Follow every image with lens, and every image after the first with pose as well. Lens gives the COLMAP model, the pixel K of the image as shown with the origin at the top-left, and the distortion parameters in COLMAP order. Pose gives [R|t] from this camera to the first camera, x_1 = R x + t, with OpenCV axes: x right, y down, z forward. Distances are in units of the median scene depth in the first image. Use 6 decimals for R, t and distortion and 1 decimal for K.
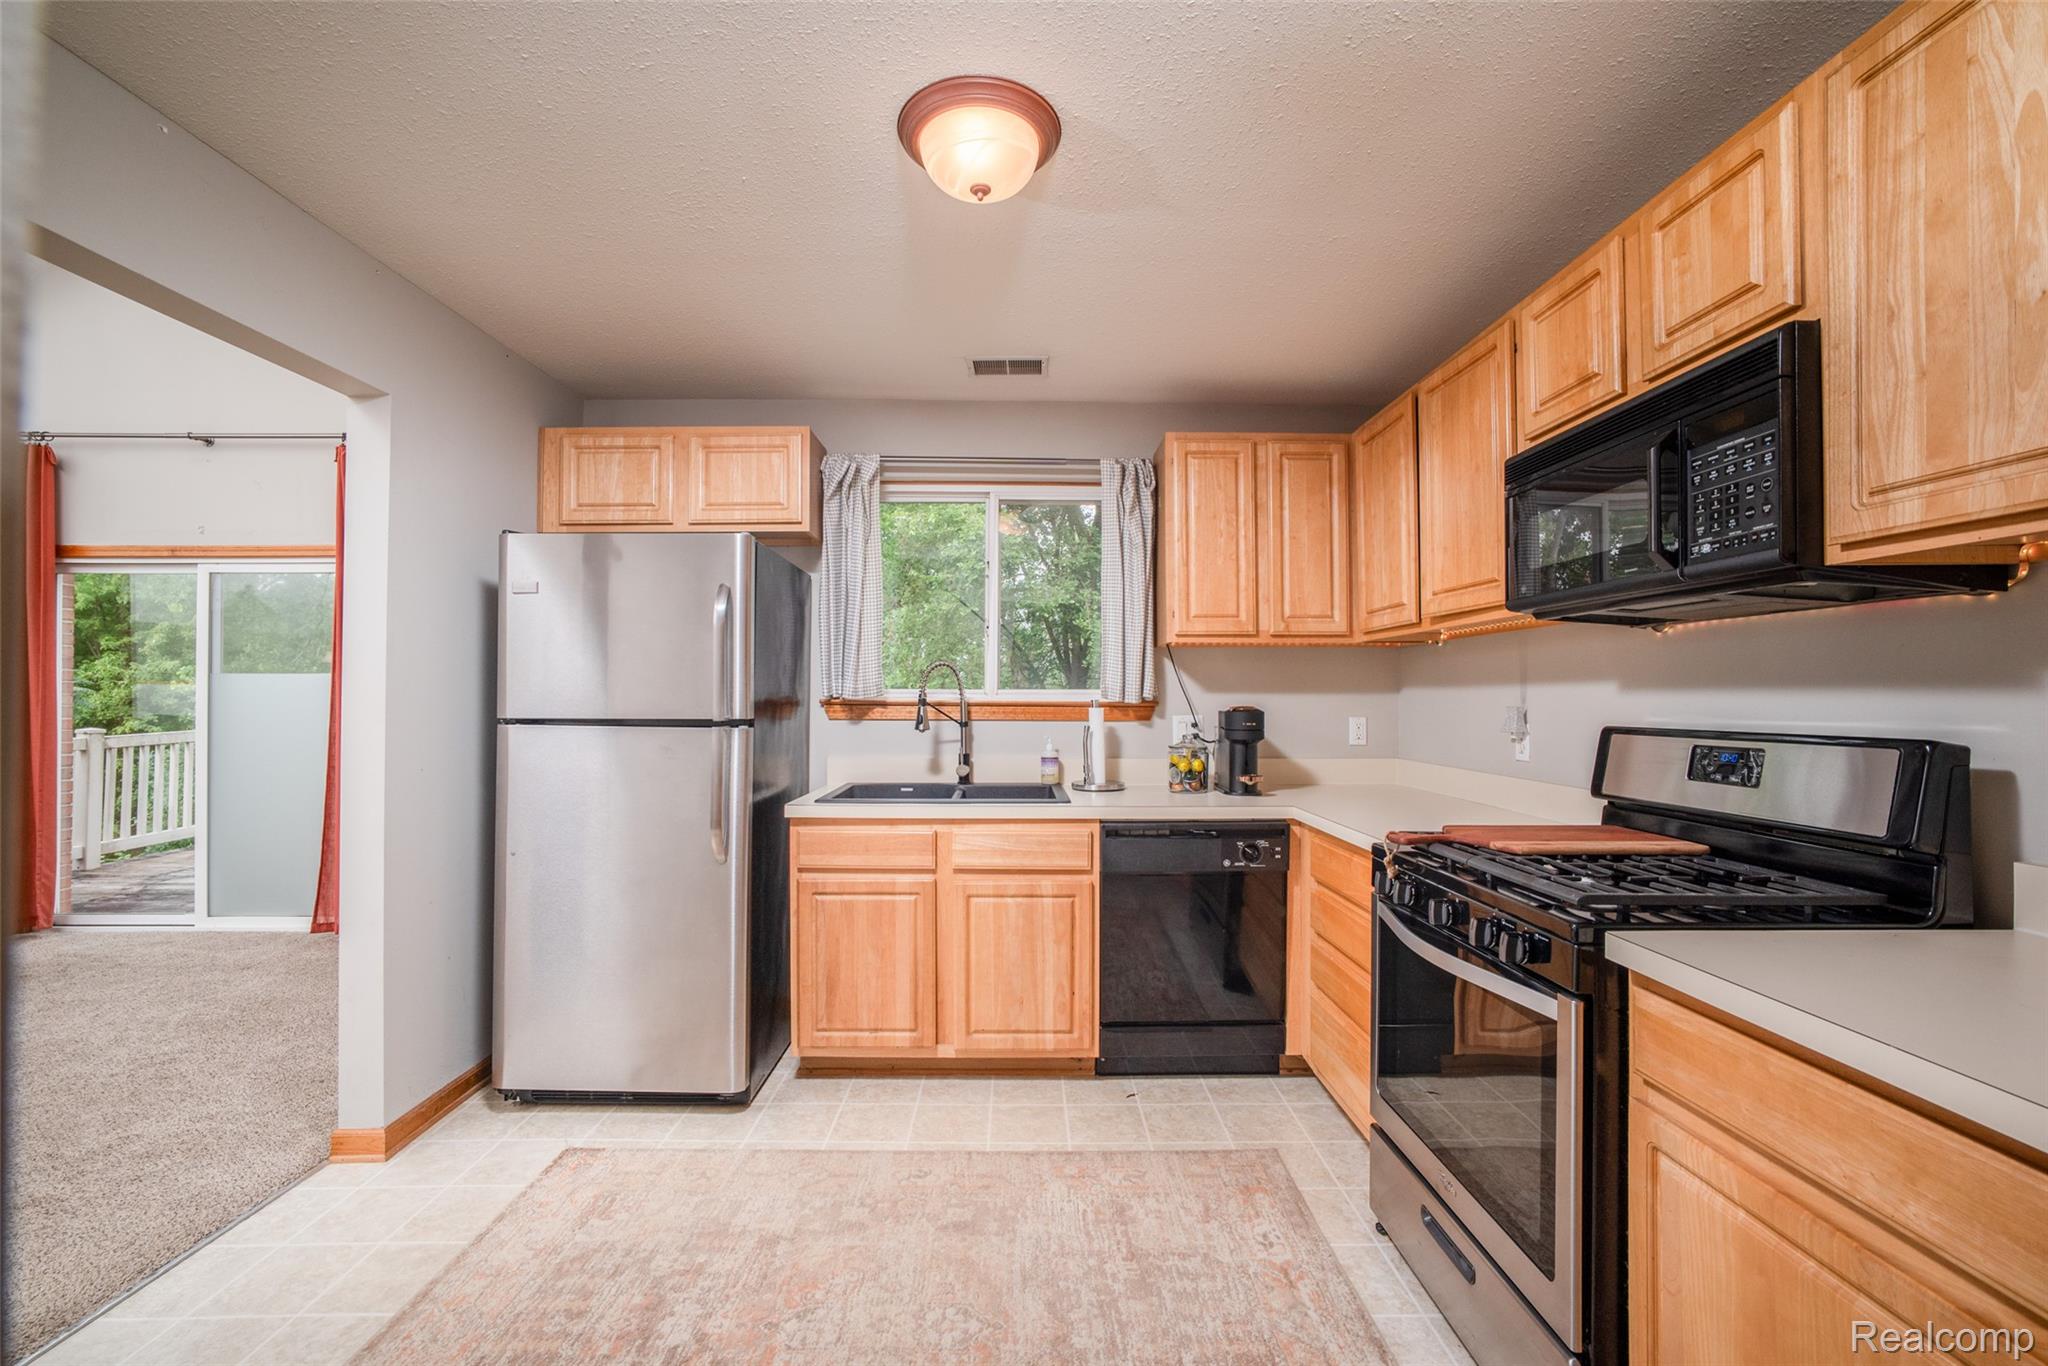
lens RADIAL K [[861.2, 0, 1030.2], [0, 861.2, 686.4], [0, 0, 1]] dist [-0.025432, 0.010409]
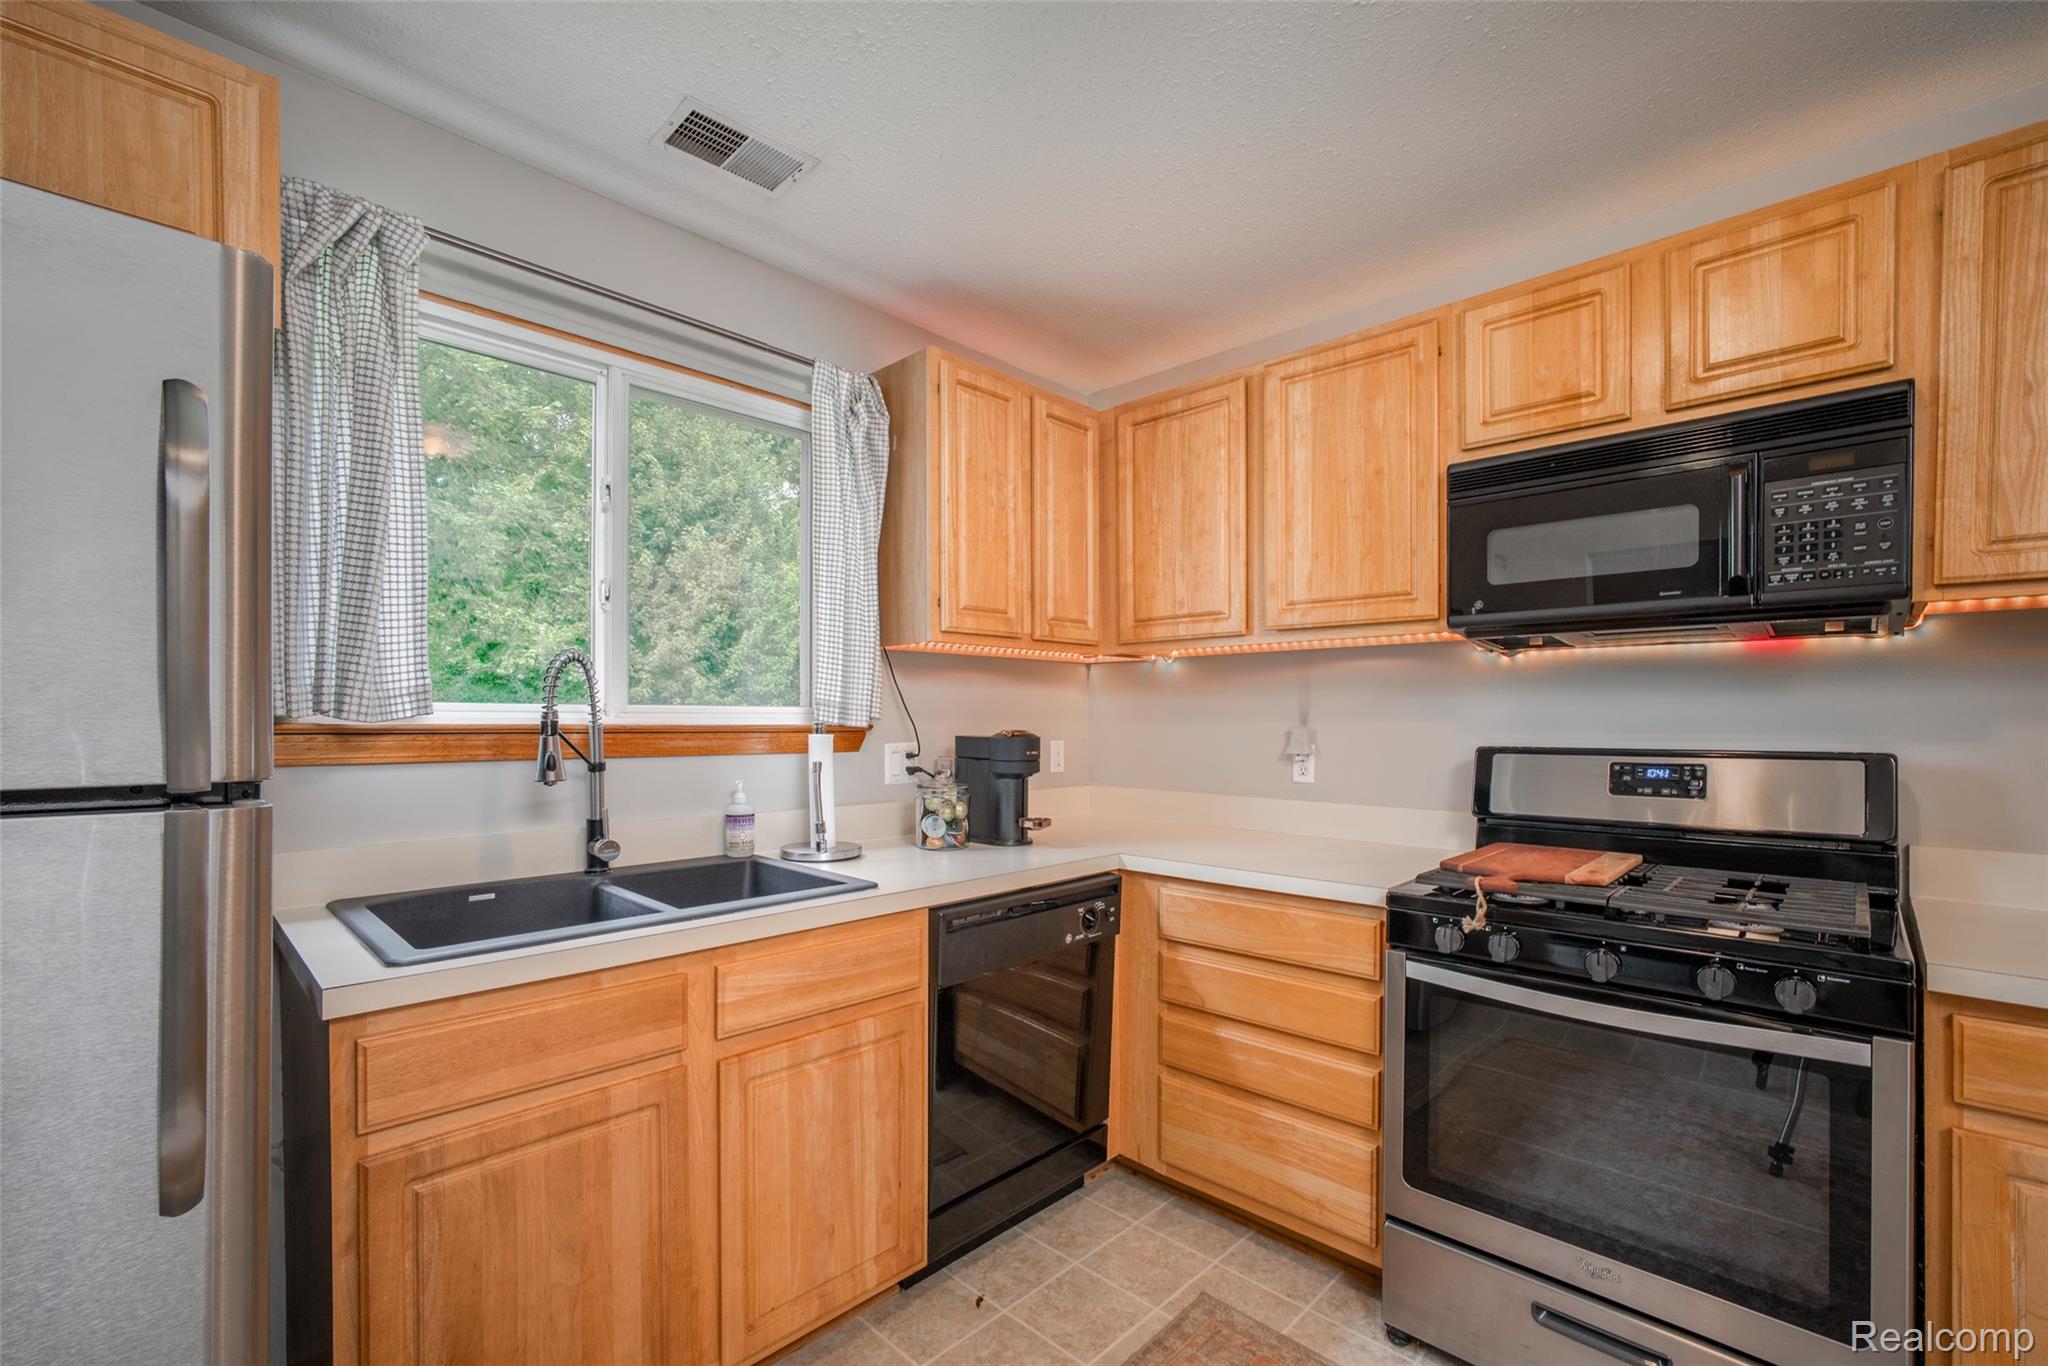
lens RADIAL K [[871.8, 0, 1021.2], [0, 871.8, 721.3], [0, 0, 1]] dist [-0.028320, 0.008600]
pose [[0.705401, -0.003061, 0.708802, -0.423758], [-0.008815, 0.999875, 0.013090, 0.007193], [-0.708754, -0.015482, 0.705286, 0.616046]]
